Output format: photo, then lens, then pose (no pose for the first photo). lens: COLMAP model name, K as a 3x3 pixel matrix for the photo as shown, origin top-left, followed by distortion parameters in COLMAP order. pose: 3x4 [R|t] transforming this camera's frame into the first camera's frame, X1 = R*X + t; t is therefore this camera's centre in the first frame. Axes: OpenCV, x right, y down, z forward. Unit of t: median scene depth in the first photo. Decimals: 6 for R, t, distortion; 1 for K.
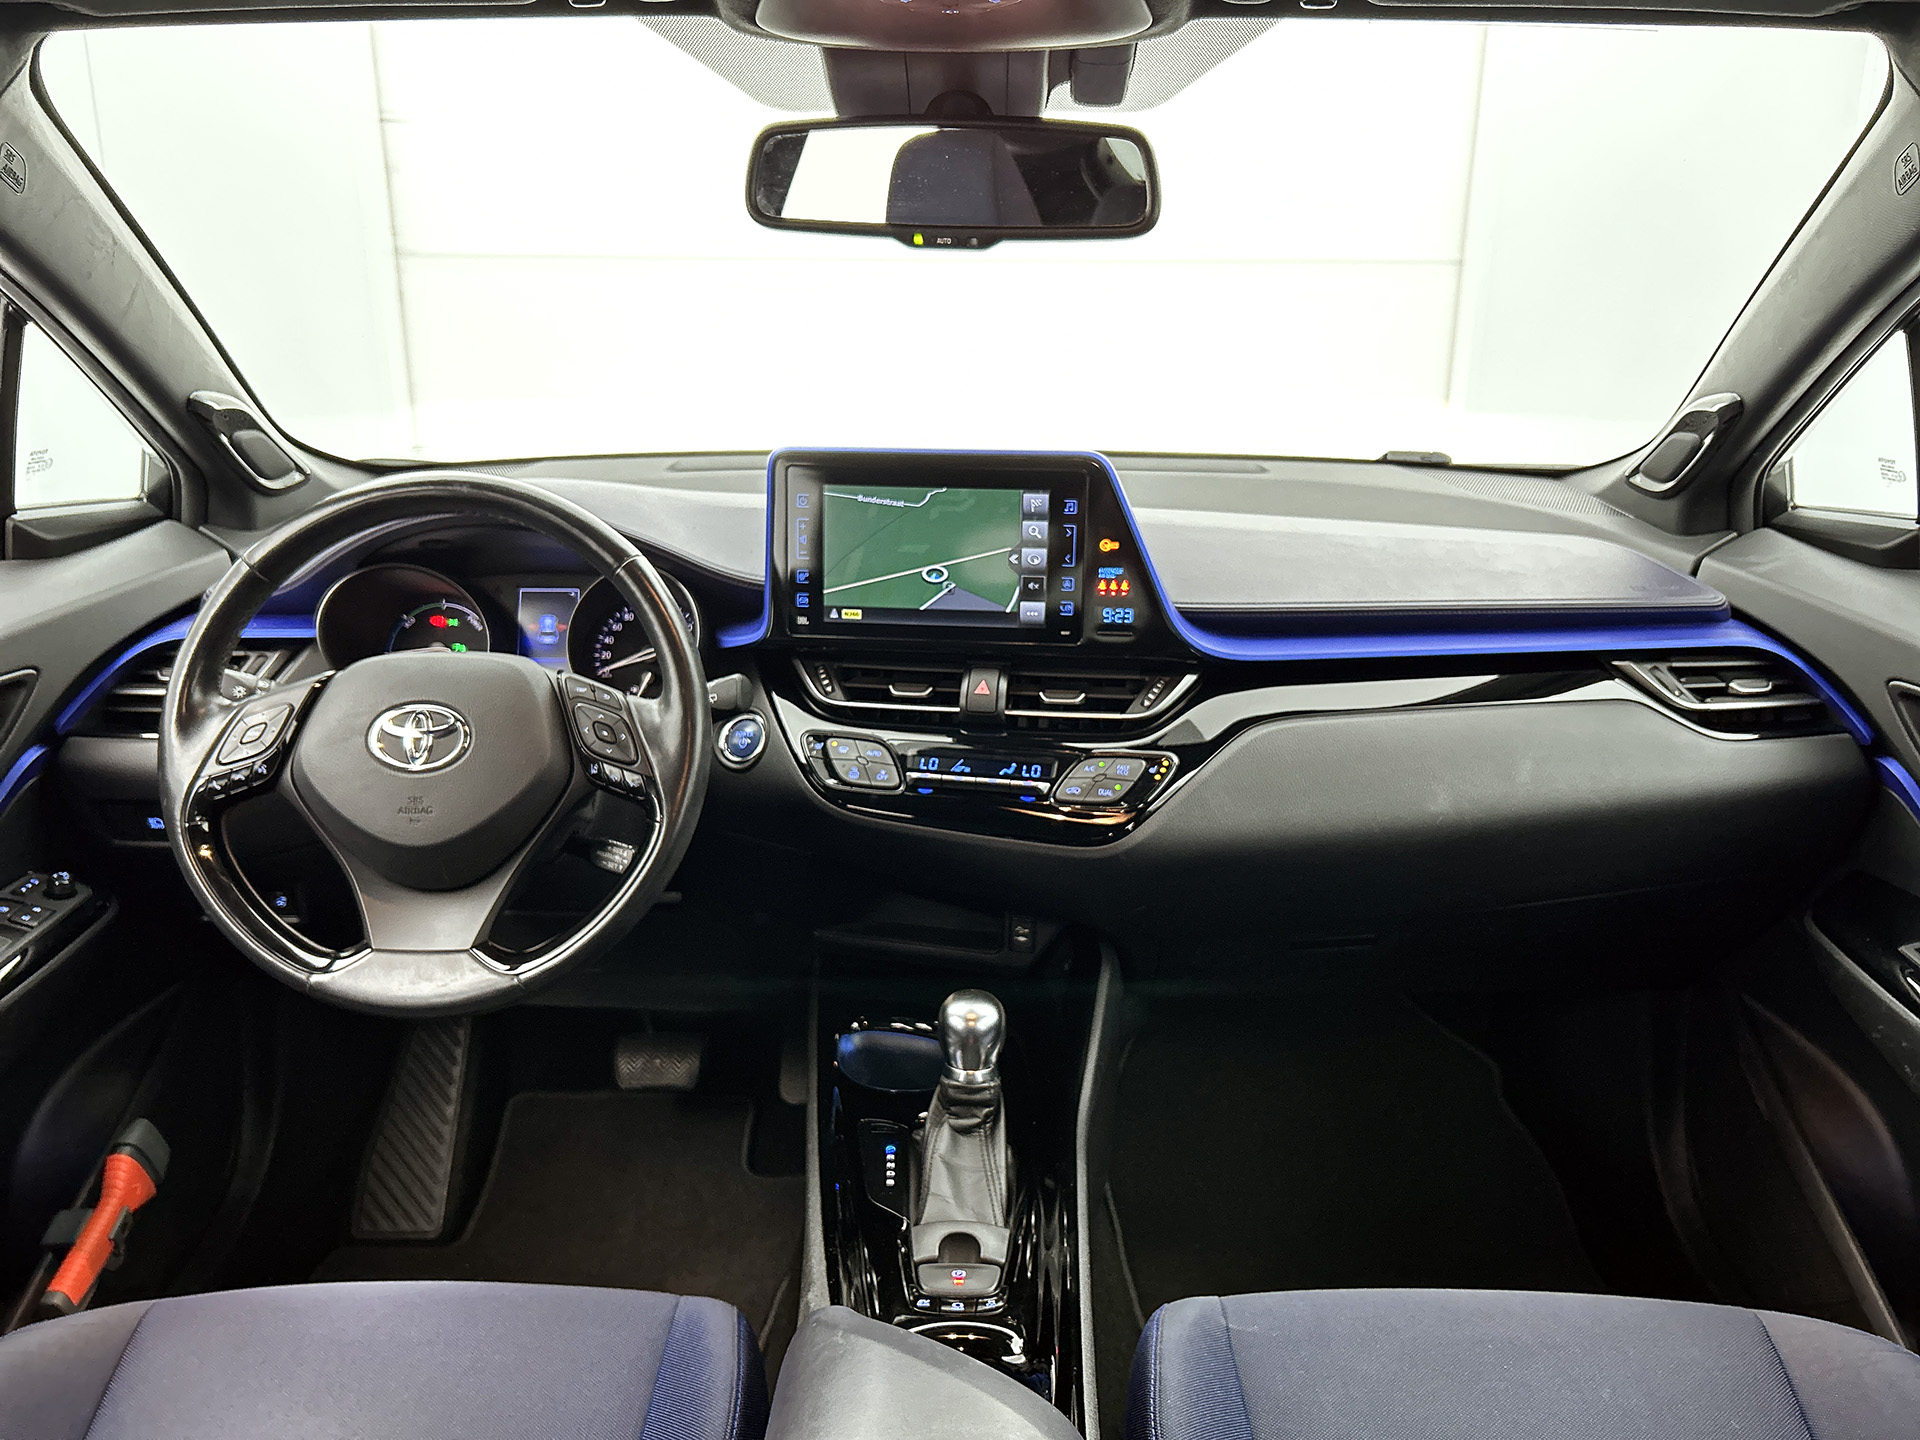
lens RADIAL K [[1435.8, 0, 960.0], [0, 1435.8, 720.0], [0, 0, 1]] dist [0.046428, -0.059367]
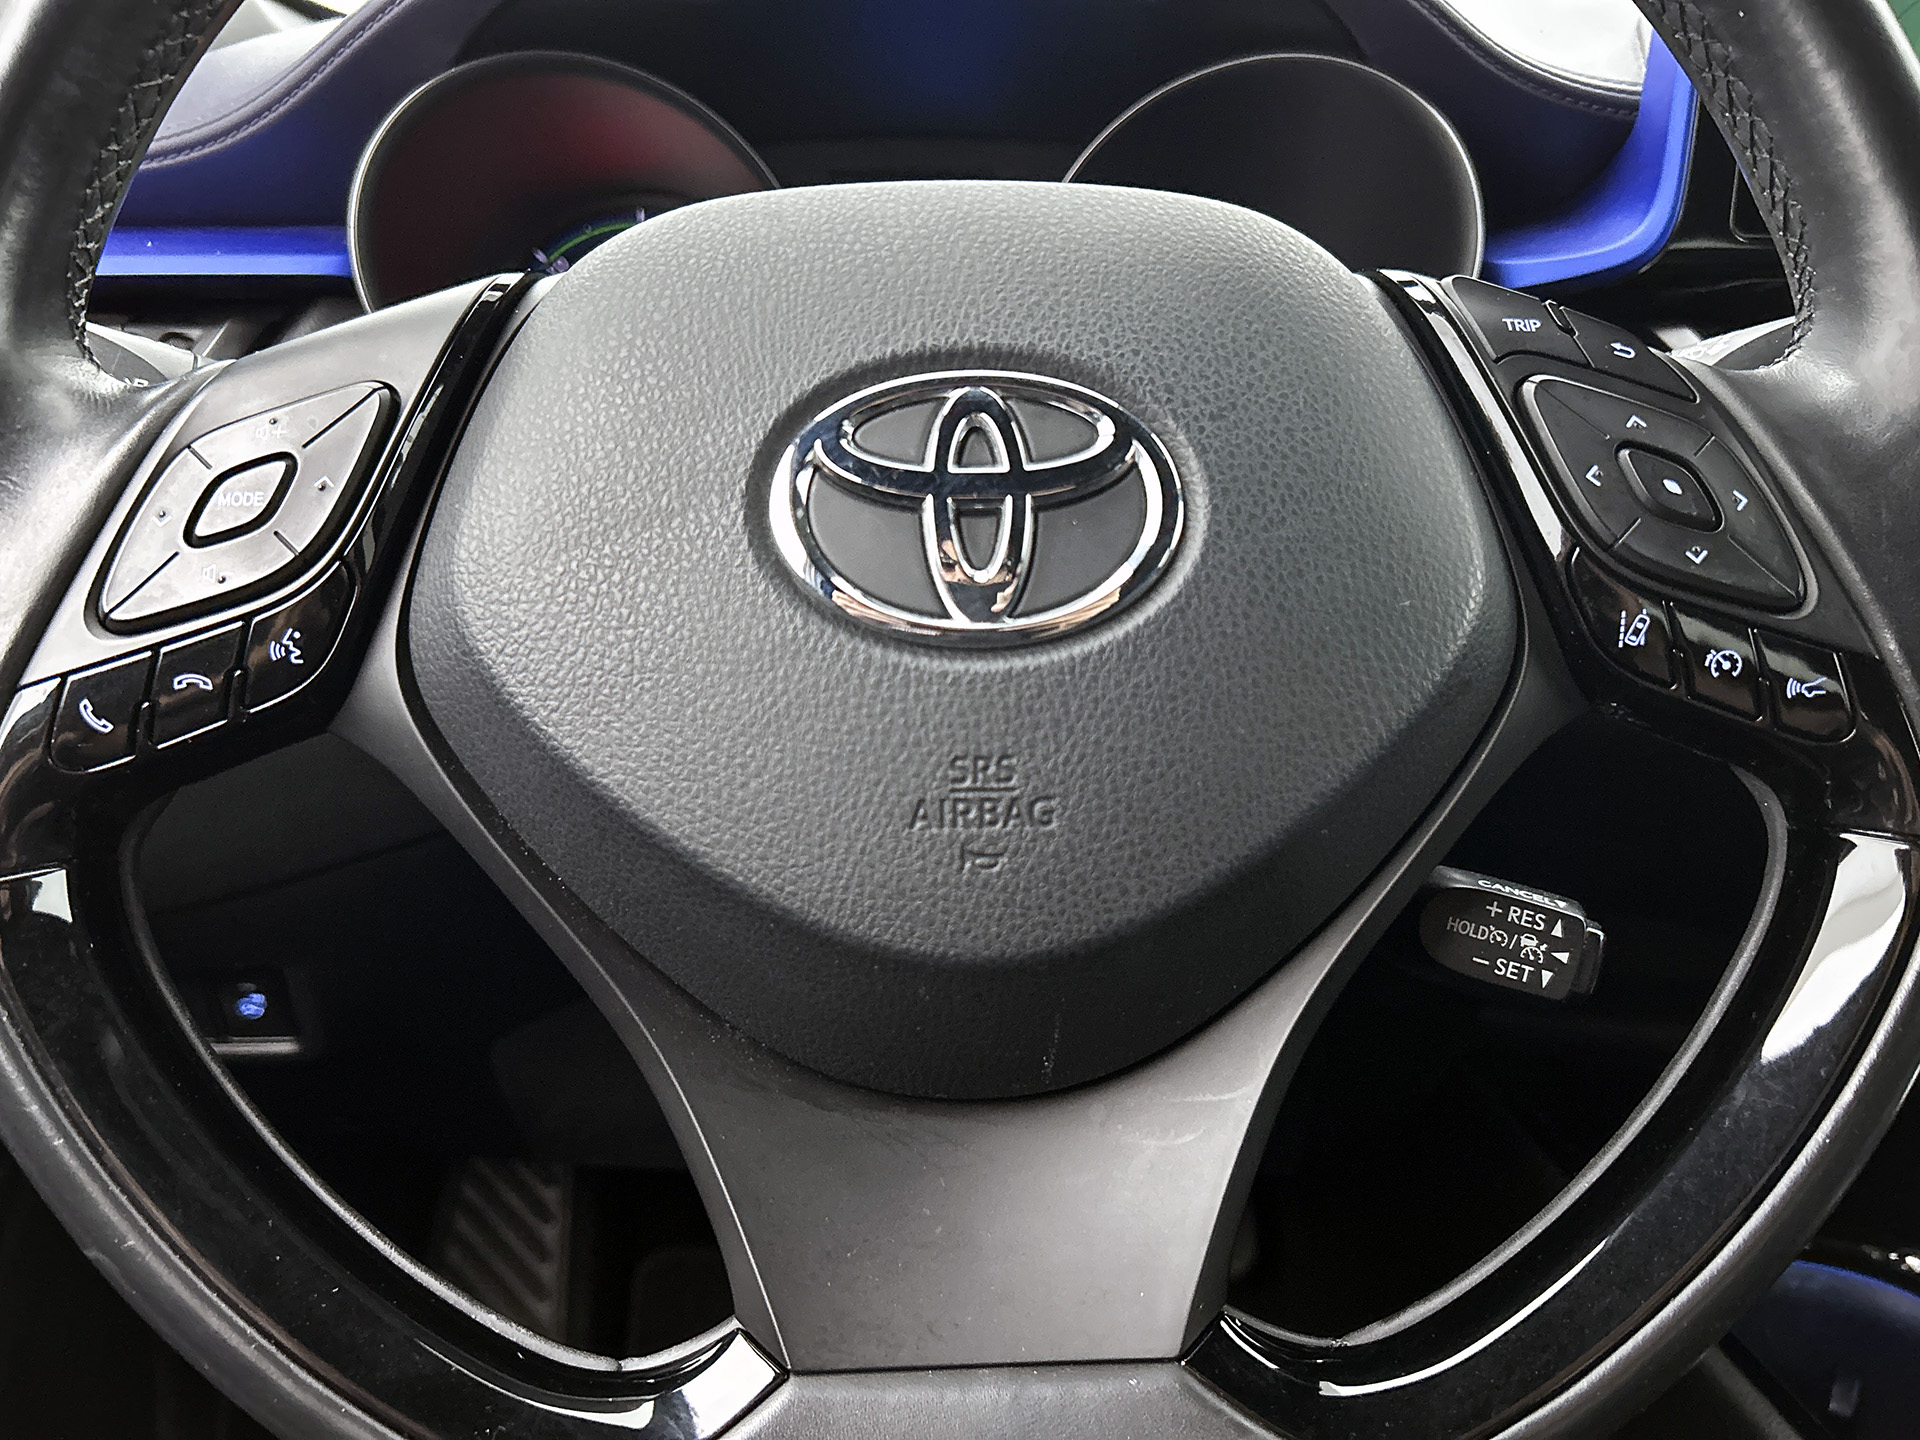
lens RADIAL K [[1508.3, 0, 960.0], [0, 1508.3, 720.0], [0, 0, 1]] dist [0.004050, 0.001628]
pose [[0.996417, -0.013448, 0.083501, -0.389885], [0.006905, 0.996917, 0.078154, 0.027255], [-0.084294, -0.077297, 0.993438, 0.736036]]
